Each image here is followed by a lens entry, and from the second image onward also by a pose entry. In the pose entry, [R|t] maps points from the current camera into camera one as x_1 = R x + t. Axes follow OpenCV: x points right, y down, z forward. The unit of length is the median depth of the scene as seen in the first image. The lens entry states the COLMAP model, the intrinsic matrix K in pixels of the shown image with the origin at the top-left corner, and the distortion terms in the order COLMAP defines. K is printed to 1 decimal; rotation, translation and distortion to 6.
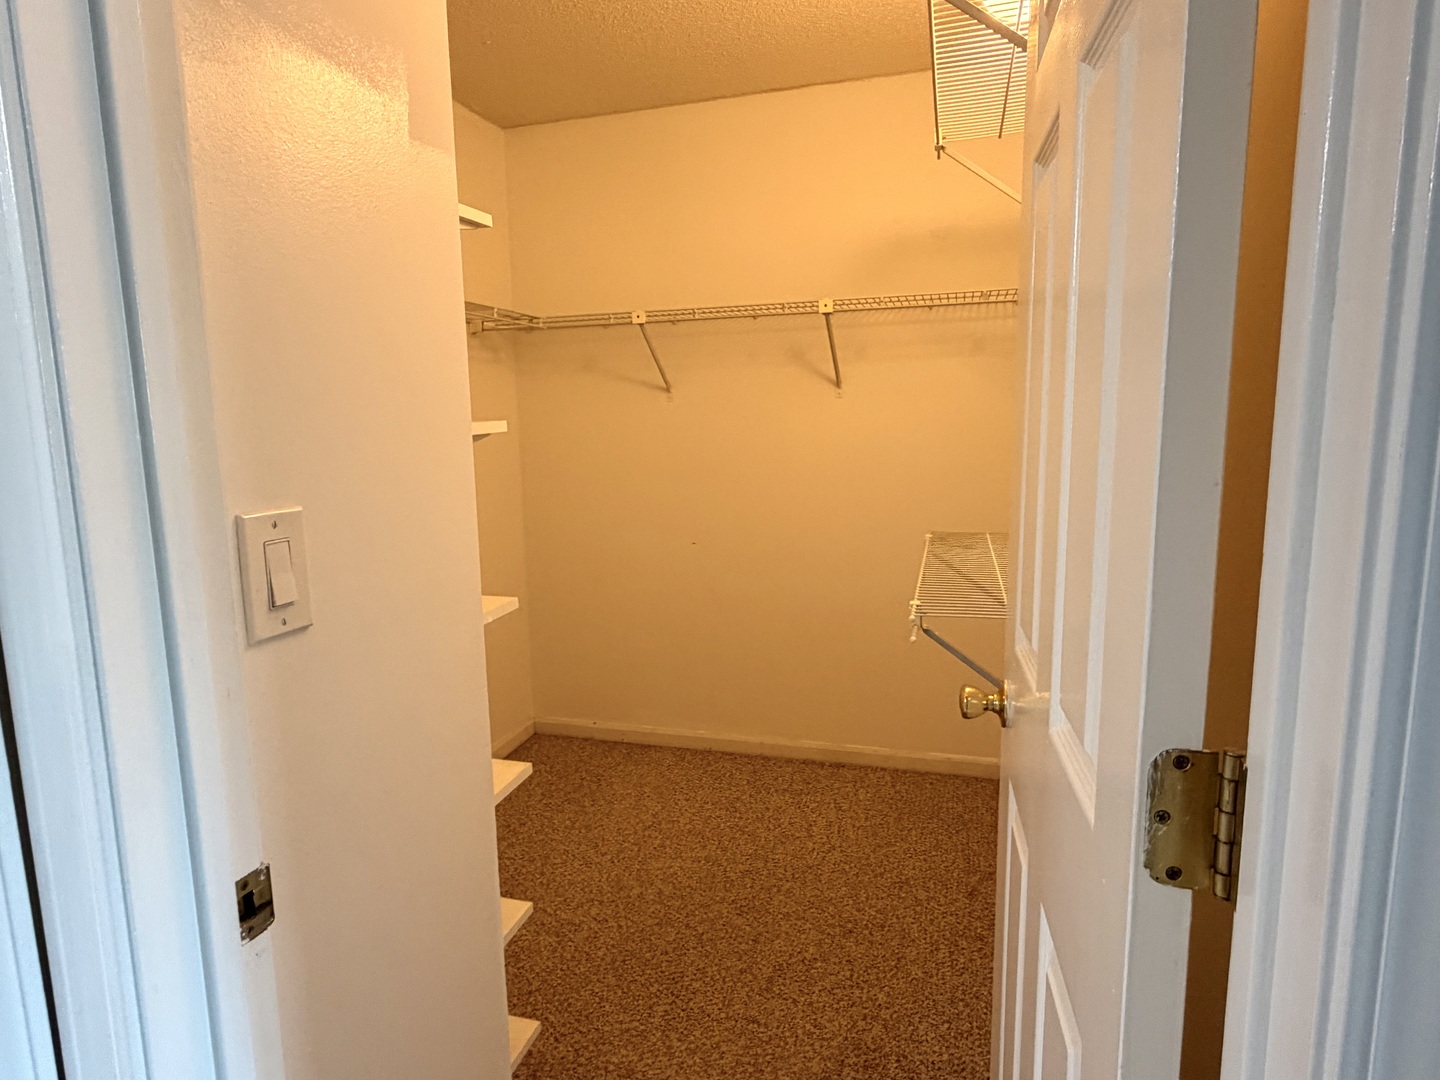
lens RADIAL K [[829.9, 0, 719.1], [0, 829.9, 536.4], [0, 0, 1]] dist [0.000980, -0.000271]
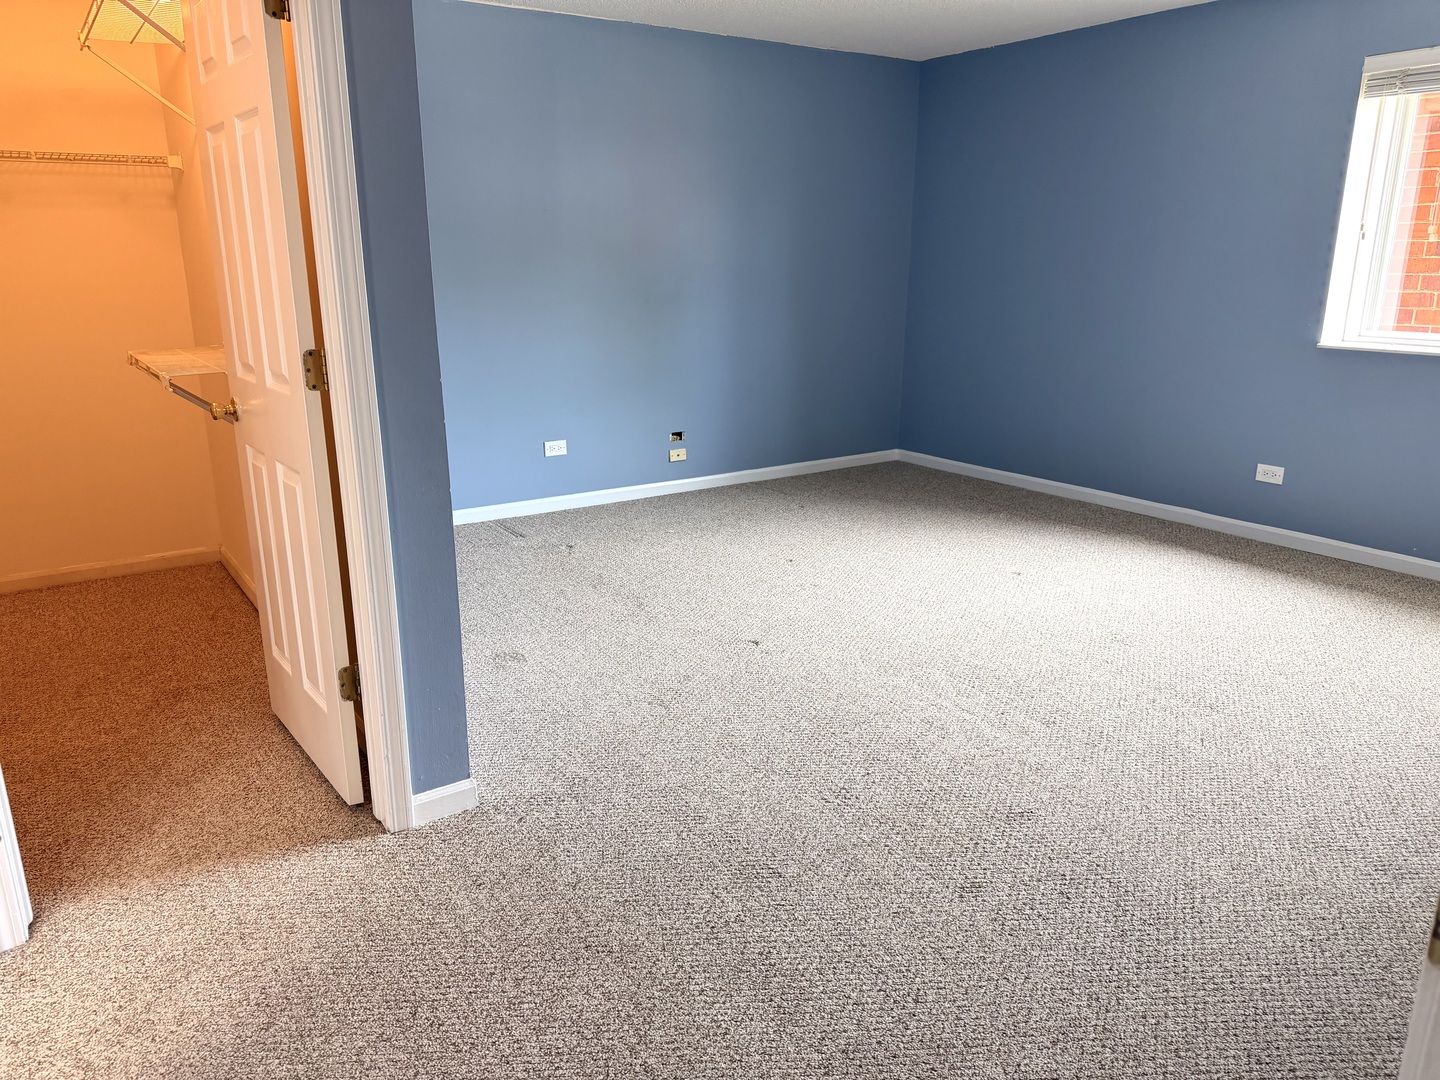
lens RADIAL K [[1013.2, 0, 717.2], [0, 1013.2, 539.4], [0, 0, 1]] dist [0.003360, -0.002763]
pose [[0.636023, -0.194328, 0.746800, -0.347520], [0.104049, 0.980531, 0.166533, 0.099352], [-0.764623, -0.028215, 0.643860, -0.631644]]
